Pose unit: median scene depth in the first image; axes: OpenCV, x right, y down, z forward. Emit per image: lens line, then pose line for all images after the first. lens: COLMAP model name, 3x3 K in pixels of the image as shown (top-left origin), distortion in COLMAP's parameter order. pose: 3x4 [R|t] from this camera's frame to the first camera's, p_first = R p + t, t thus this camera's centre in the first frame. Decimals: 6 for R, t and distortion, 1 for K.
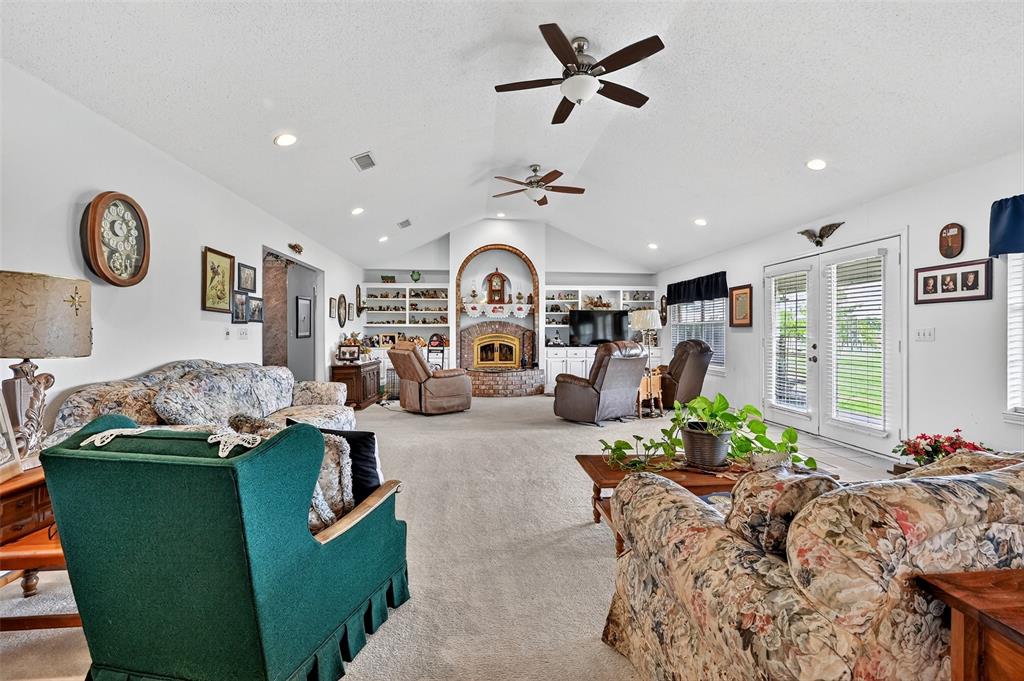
lens RADIAL K [[458.8, 0, 515.6], [0, 458.8, 337.6], [0, 0, 1]] dist [0.005087, 0.001111]
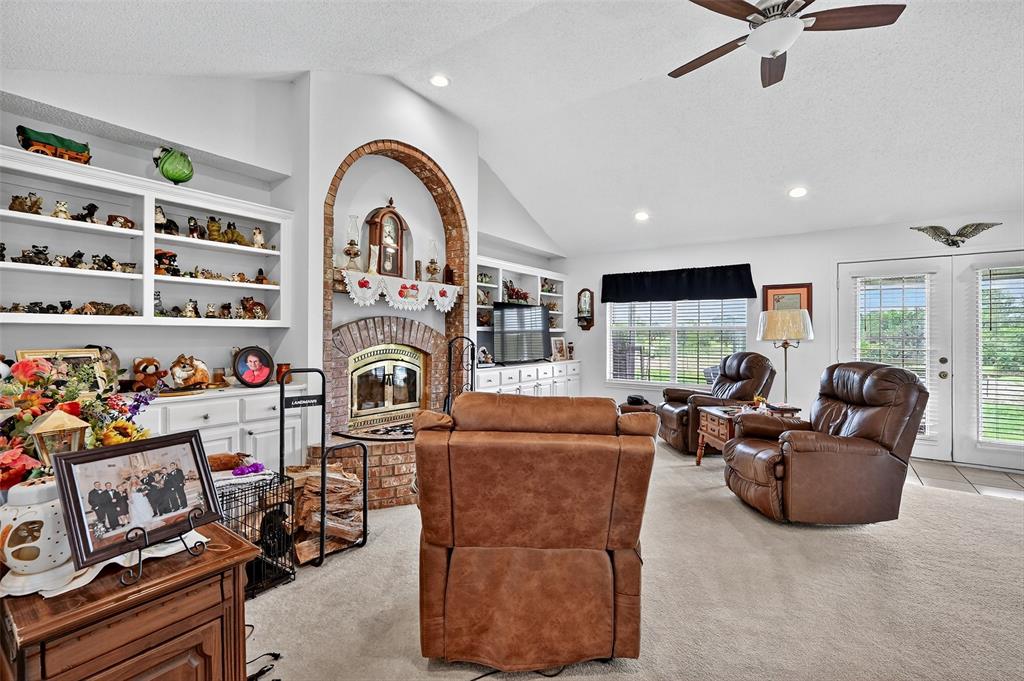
lens RADIAL K [[458.8, 0, 511.1], [0, 458.8, 339.3], [0, 0, 1]] dist [0.005087, 0.001111]
pose [[0.629010, -0.007456, 0.777361, -0.323006], [0.002117, 0.999967, 0.007878, -0.017110], [-0.777394, -0.003310, 0.629005, 0.632023]]
